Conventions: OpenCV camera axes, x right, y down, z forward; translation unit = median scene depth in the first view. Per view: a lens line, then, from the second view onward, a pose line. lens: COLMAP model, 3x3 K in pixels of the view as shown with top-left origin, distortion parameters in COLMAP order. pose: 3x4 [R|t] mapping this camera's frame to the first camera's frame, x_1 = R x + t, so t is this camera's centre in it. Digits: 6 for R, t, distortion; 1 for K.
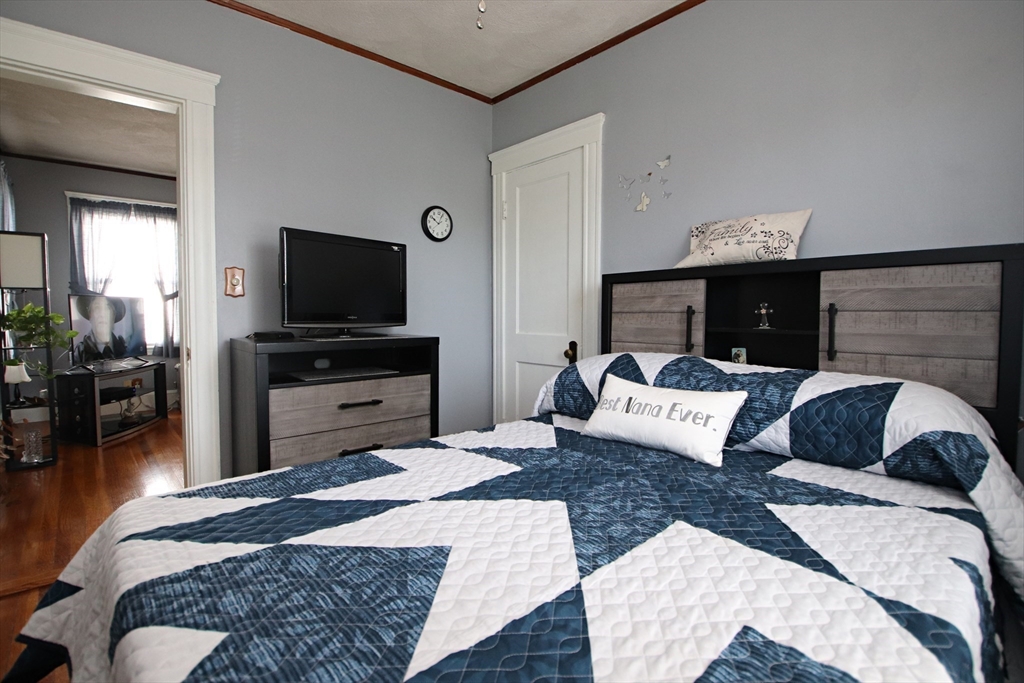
lens RADIAL K [[484.5, 0, 504.1], [0, 484.5, 340.3], [0, 0, 1]] dist [0.001391, -0.017248]
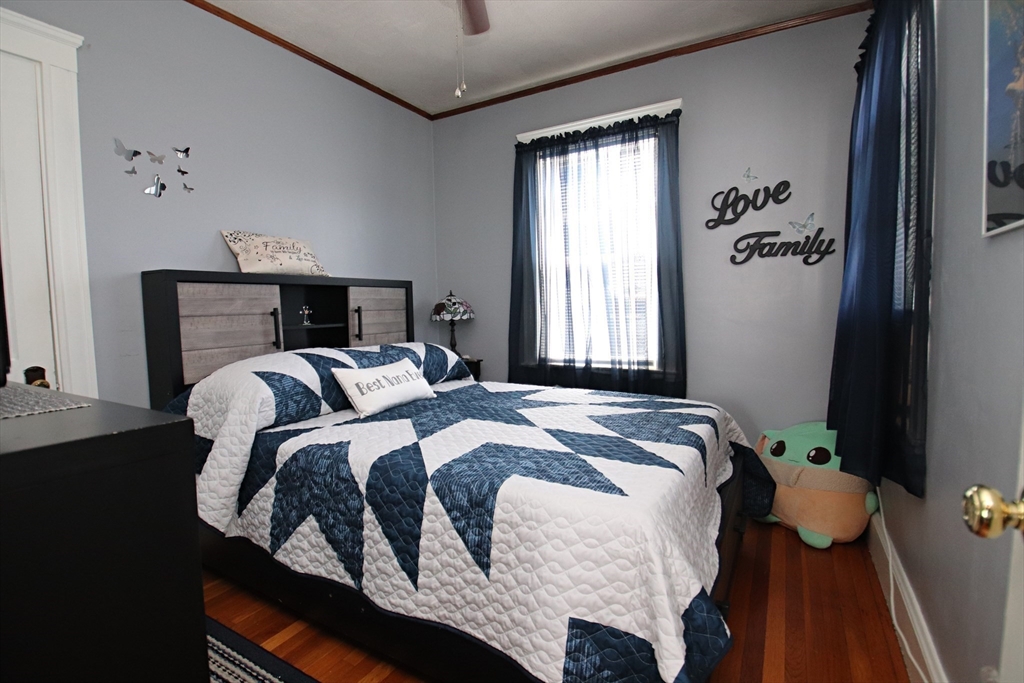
lens RADIAL K [[484.5, 0, 511.4], [0, 484.5, 338.0], [0, 0, 1]] dist [0.001391, -0.017248]
pose [[-0.320294, -0.058771, 0.945493, -0.837231], [0.071326, 0.993744, 0.085933, -0.057389], [-0.944629, 0.094962, -0.314098, 0.810678]]
